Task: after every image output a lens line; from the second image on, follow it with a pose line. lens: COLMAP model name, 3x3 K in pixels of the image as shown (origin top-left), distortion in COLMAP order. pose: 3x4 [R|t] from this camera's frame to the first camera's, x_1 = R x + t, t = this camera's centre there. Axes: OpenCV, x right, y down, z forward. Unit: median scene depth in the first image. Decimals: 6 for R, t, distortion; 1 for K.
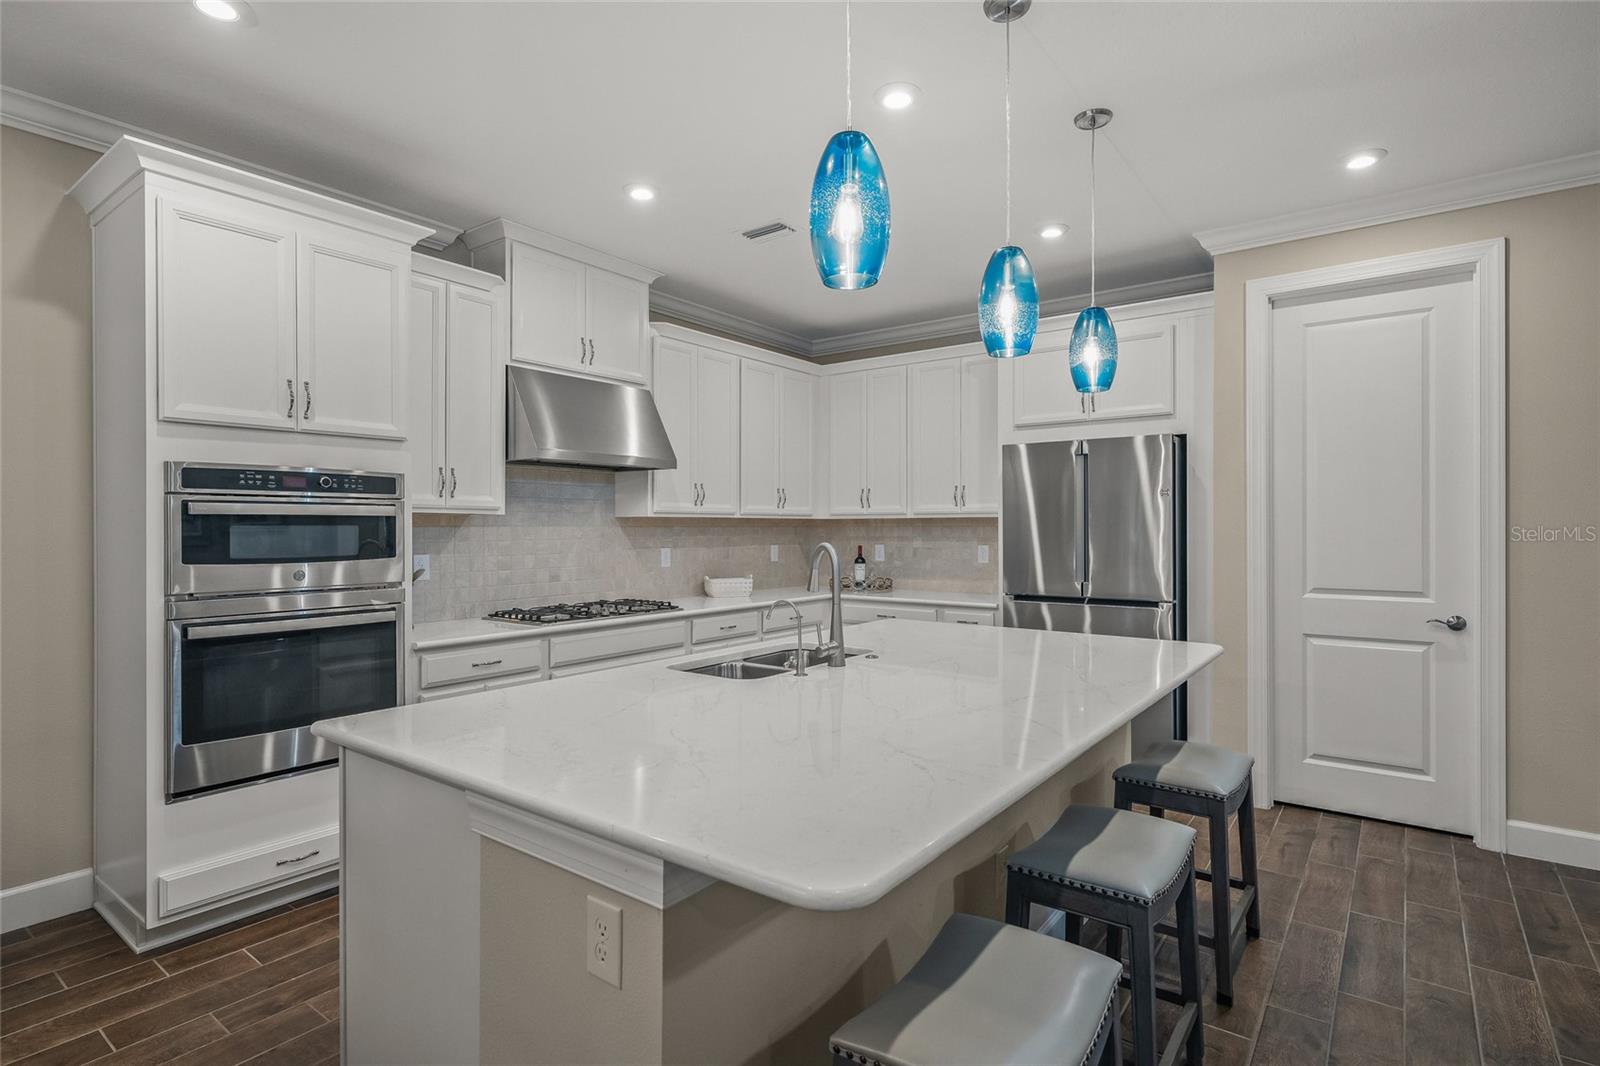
lens RADIAL K [[798.3, 0, 799.4], [0, 798.3, 530.1], [0, 0, 1]] dist [0.003160, 0.000982]
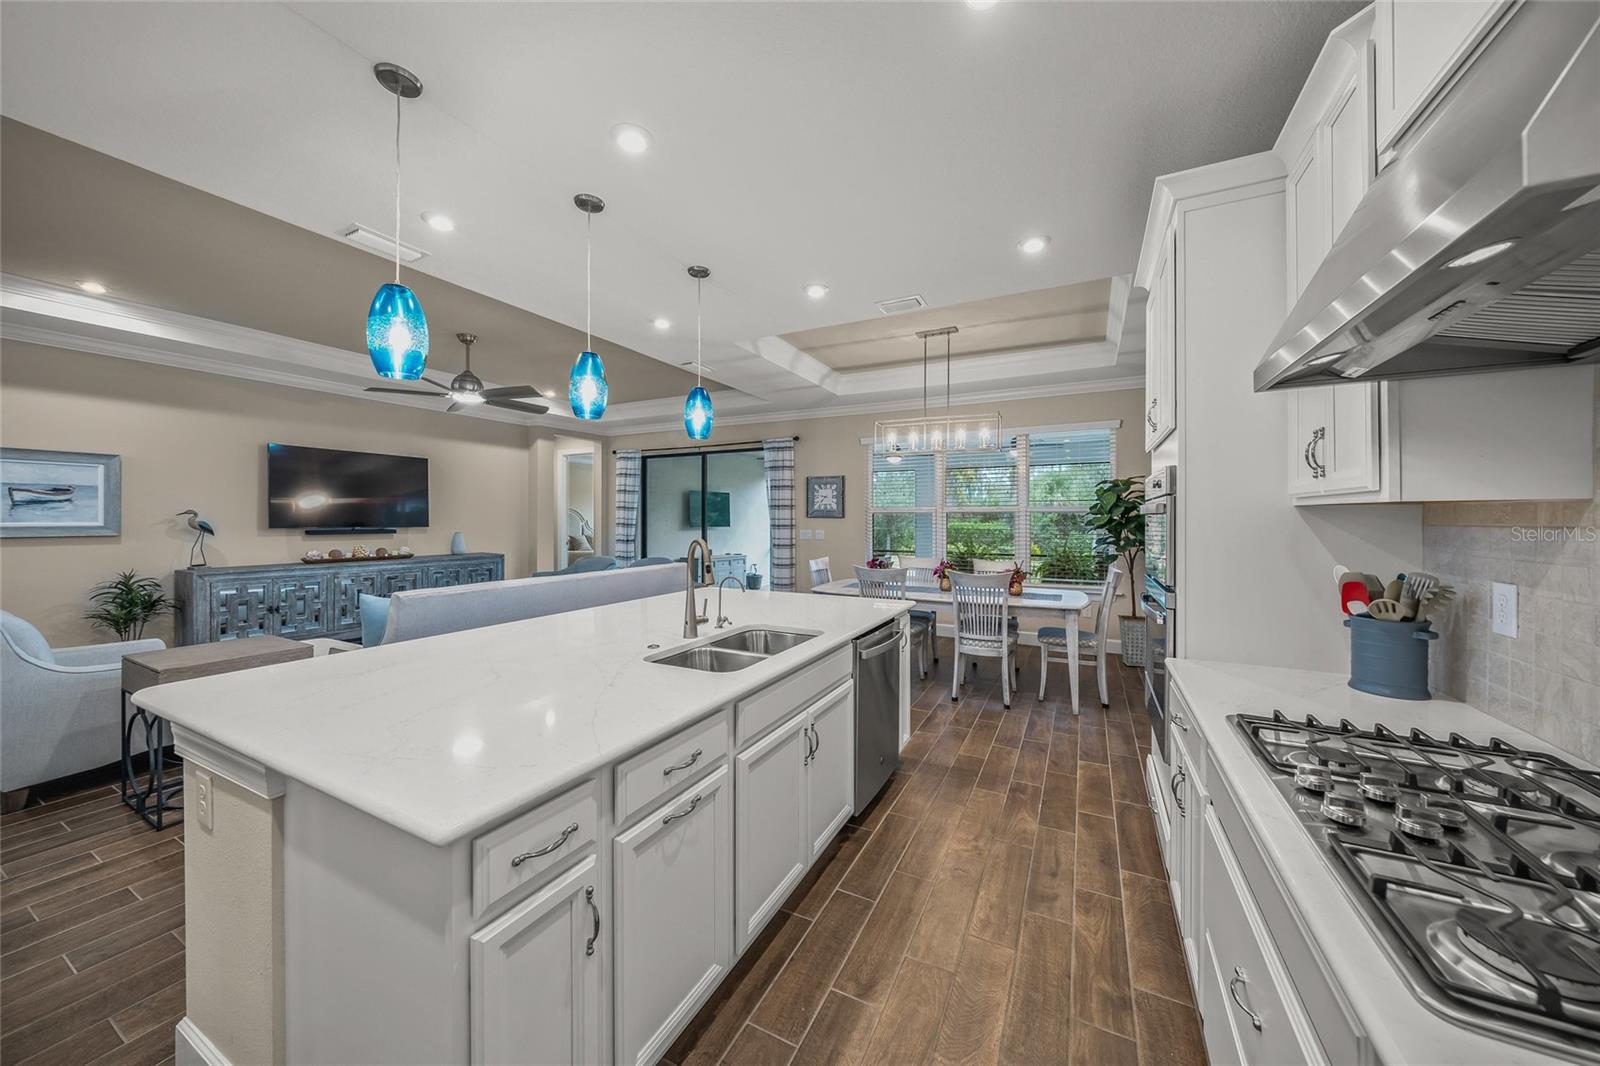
lens RADIAL K [[542.5, 0, 800.1], [0, 542.5, 517.0], [0, 0, 1]] dist [-0.005014, 0.000226]
pose [[-0.985615, -0.000442, -0.169006, 0.017327], [-0.000528, 1.000000, 0.000467, -0.010923], [0.169006, 0.000550, -0.985615, 1.366374]]
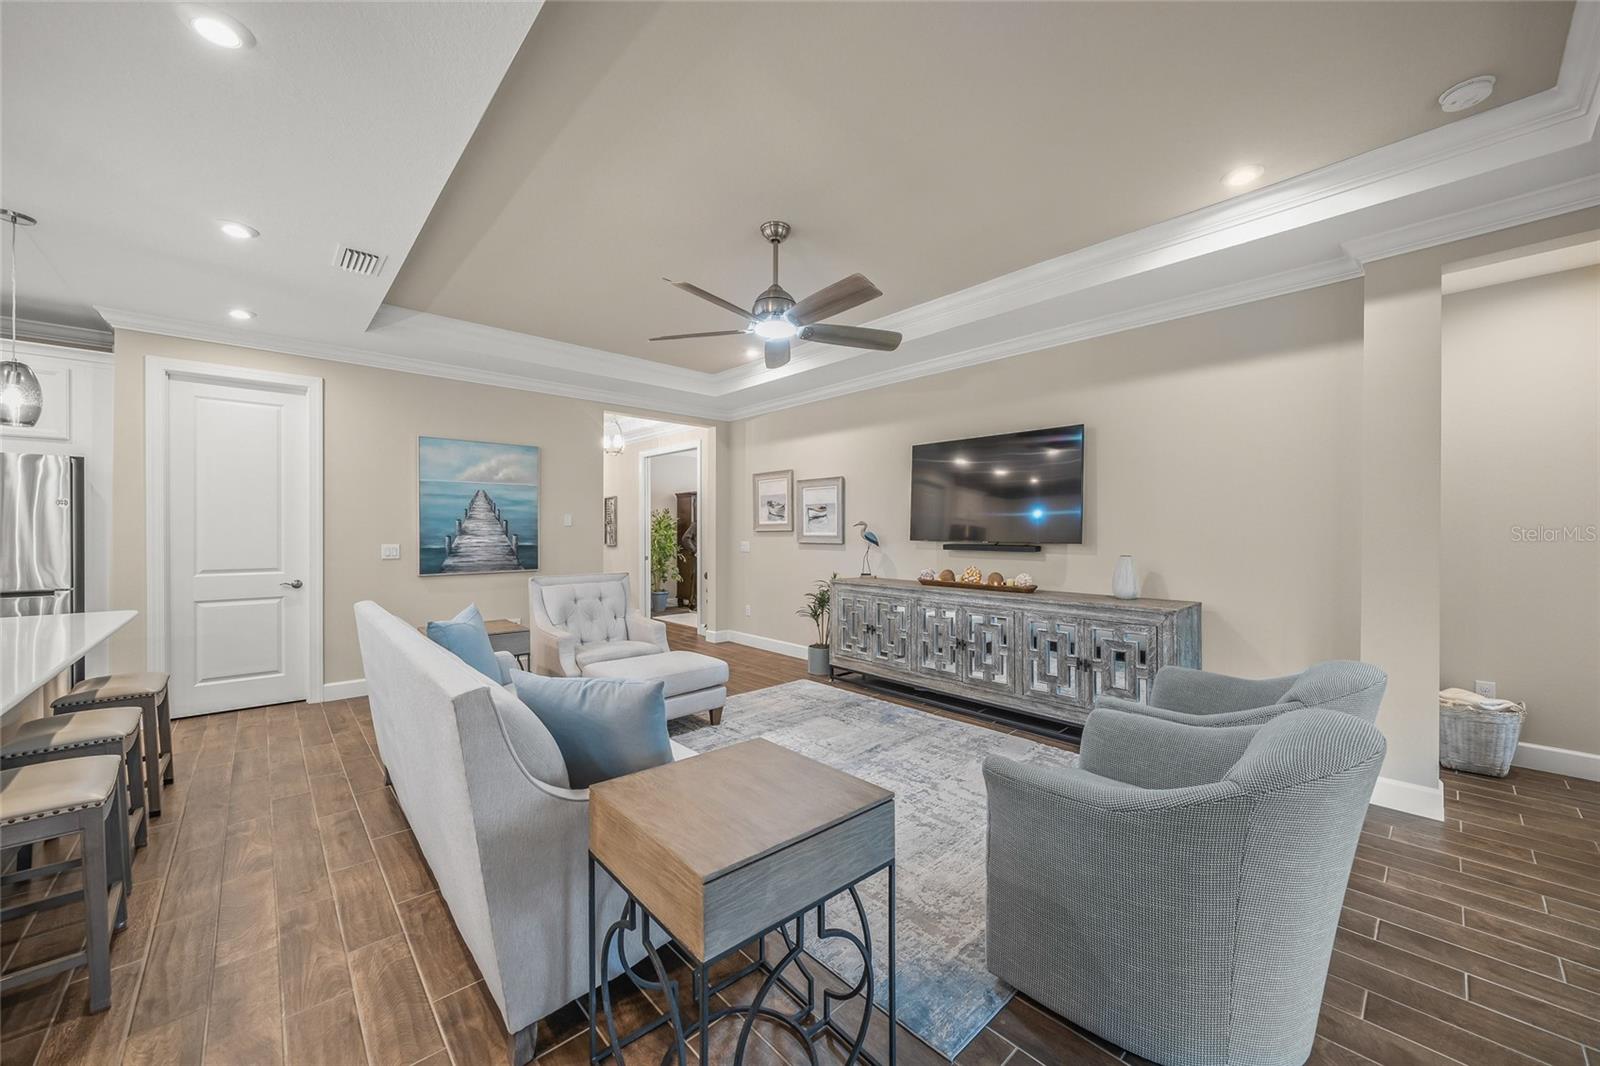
lens RADIAL K [[597.6, 0, 805.3], [0, 597.6, 530.9], [0, 0, 1]] dist [-0.008023, 0.002659]
pose [[0.177124, 0.001170, 0.984188, -0.290709], [0.001257, 0.999998, -0.001415, 0.000209], [-0.984188, 0.001488, 0.177122, -0.359256]]
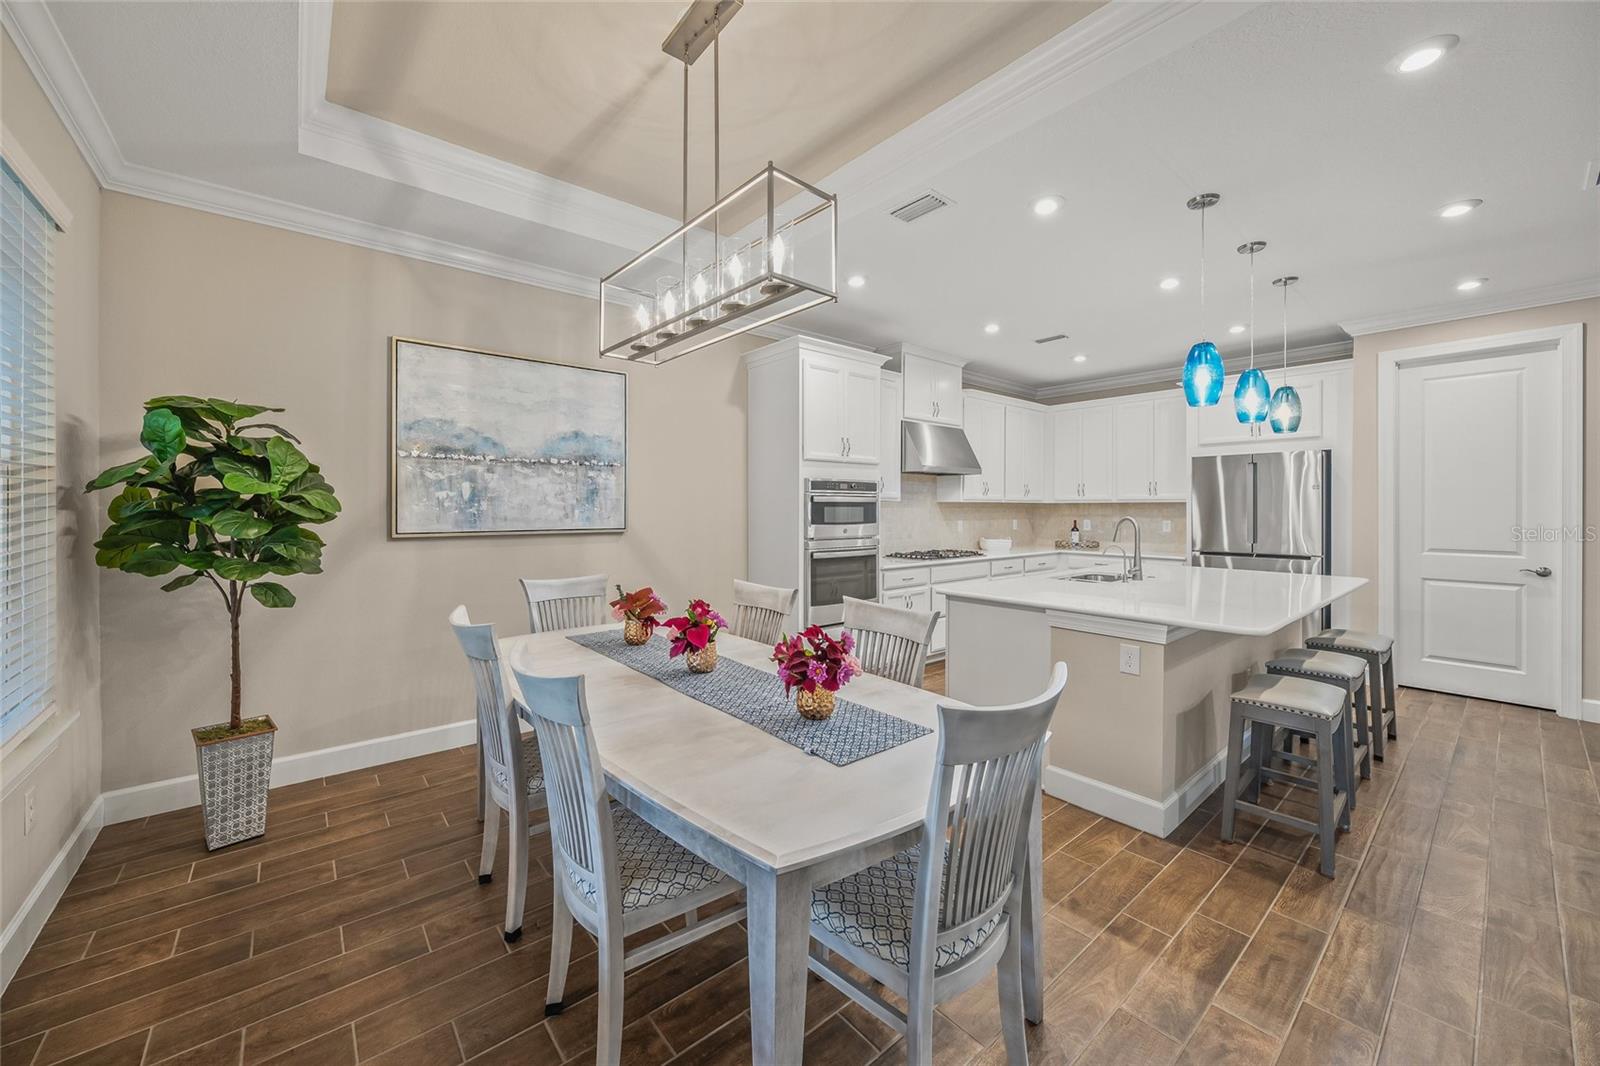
lens RADIAL K [[597.6, 0, 789.4], [0, 597.6, 510.3], [0, 0, 1]] dist [-0.008023, 0.002659]
pose [[0.972197, 0.004345, -0.234126, -0.324441], [-0.004113, 0.999990, 0.001482, 0.001352], [0.234130, -0.000478, 0.972205, -0.453004]]
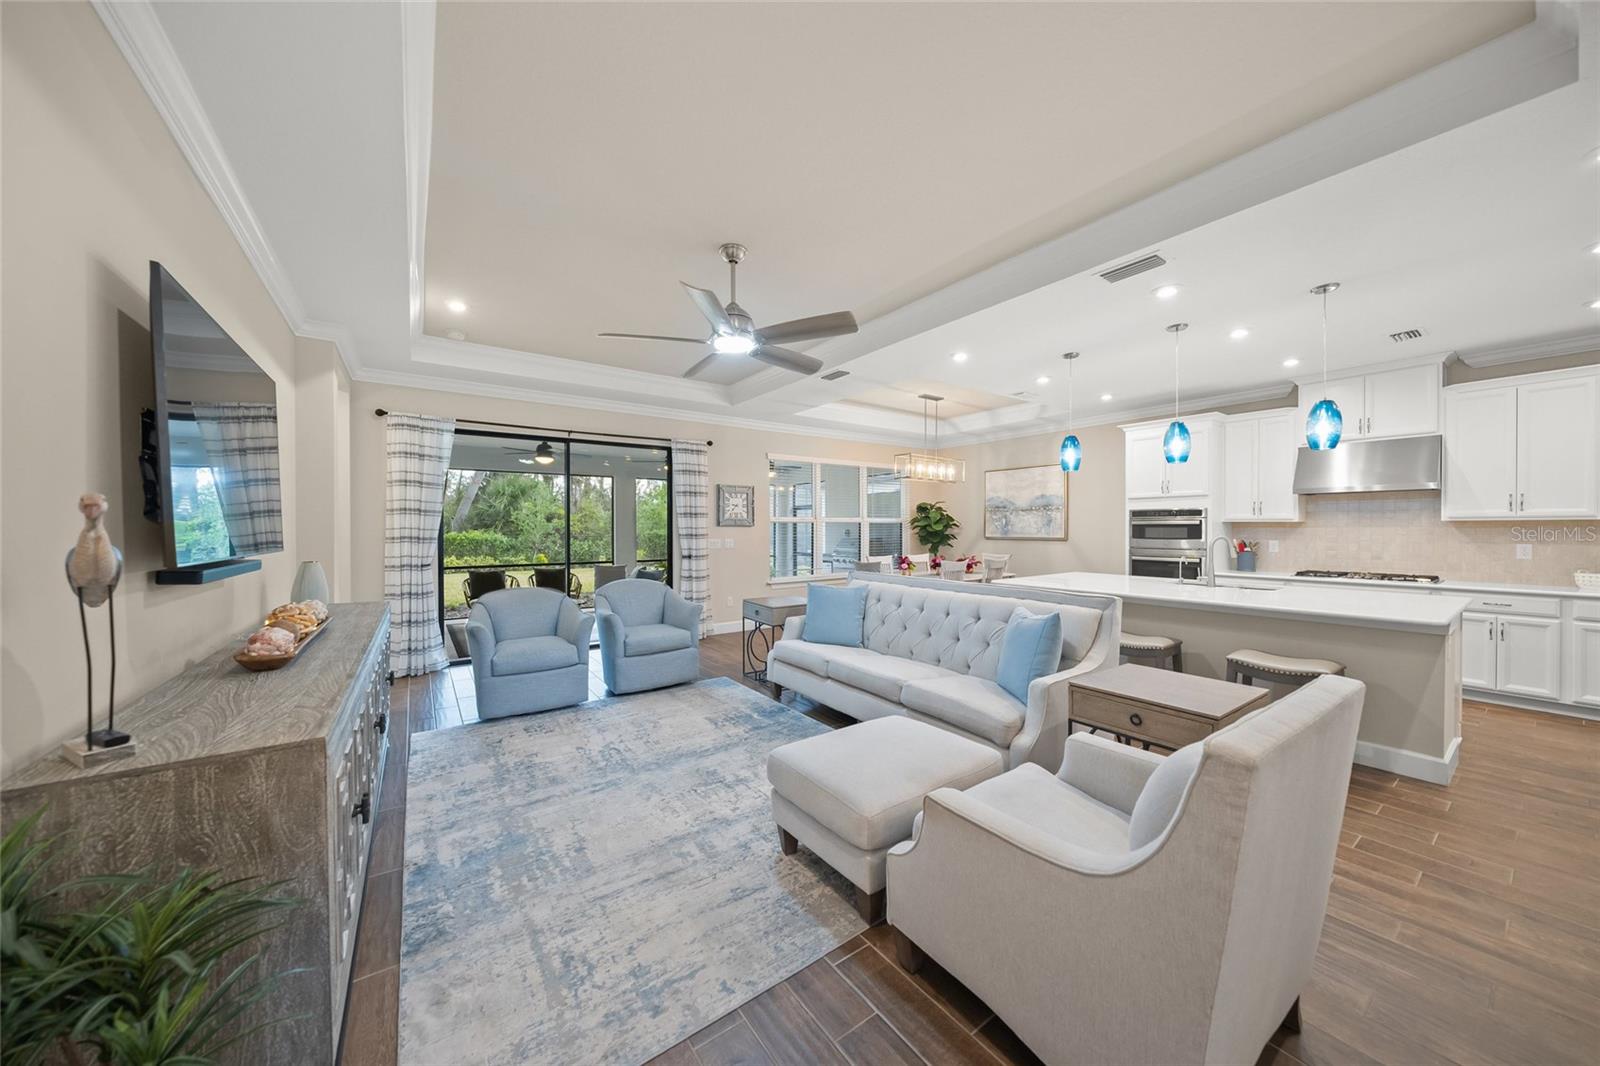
lens RADIAL K [[542.5, 0, 799.3], [0, 542.5, 529.7], [0, 0, 1]] dist [-0.005014, 0.000226]
pose [[-0.304618, 0.006607, -0.952452, 1.459999], [-0.000082, 0.999976, 0.006963, -0.009717], [0.952475, 0.002199, -0.304610, 0.235504]]
